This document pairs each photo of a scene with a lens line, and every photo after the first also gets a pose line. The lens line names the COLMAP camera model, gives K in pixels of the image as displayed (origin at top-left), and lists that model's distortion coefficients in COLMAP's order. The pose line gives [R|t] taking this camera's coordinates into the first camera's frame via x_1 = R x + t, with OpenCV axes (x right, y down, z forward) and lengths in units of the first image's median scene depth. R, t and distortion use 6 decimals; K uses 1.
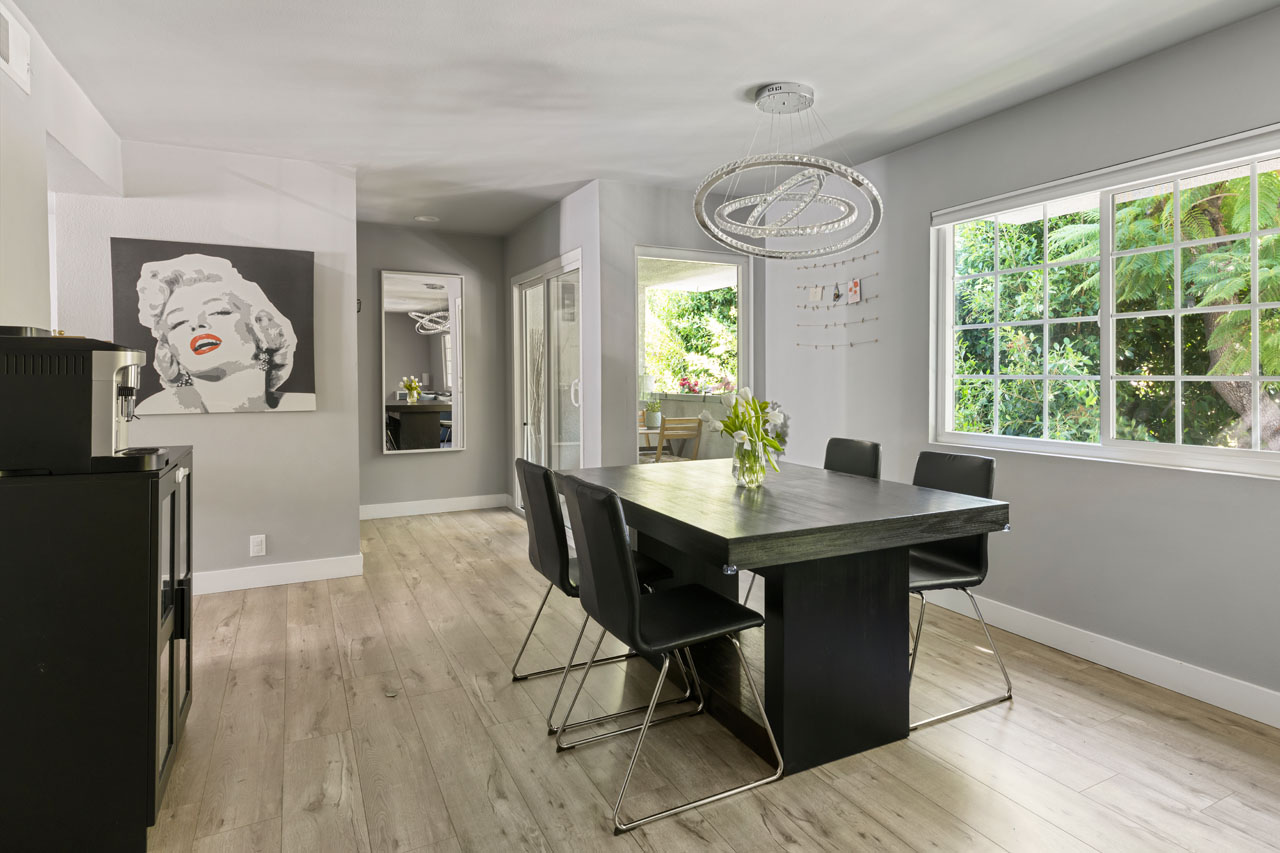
lens RADIAL K [[710.0, 0, 690.6], [0, 710.0, 393.6], [0, 0, 1]] dist [-0.013274, 0.002207]
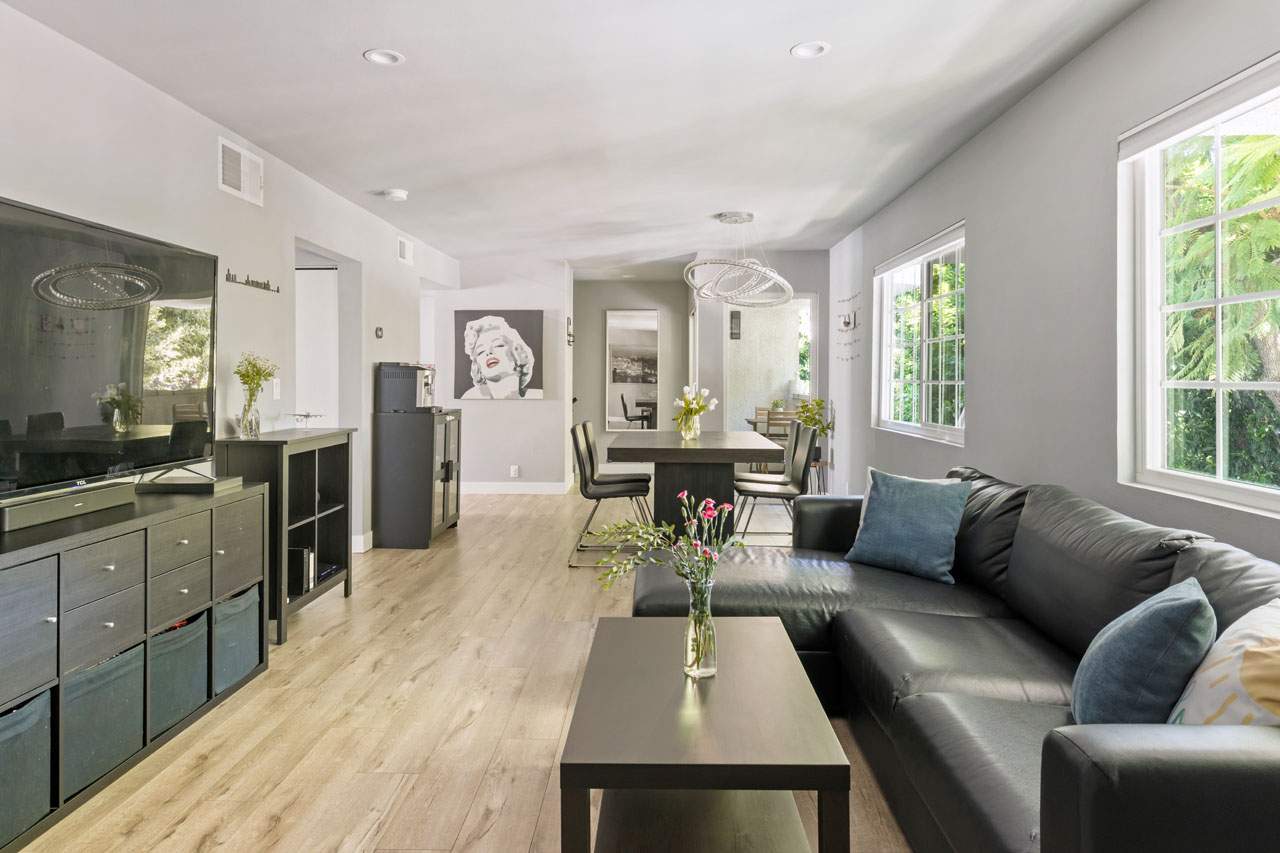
lens RADIAL K [[738.0, 0, 619.0], [0, 738.0, 380.3], [0, 0, 1]] dist [0.003942, 0.000829]
pose [[0.848517, 0.002674, -0.529161, 0.641742], [-0.016283, 0.999646, -0.021060, 0.013592], [0.528917, 0.026486, 0.848260, -0.496600]]
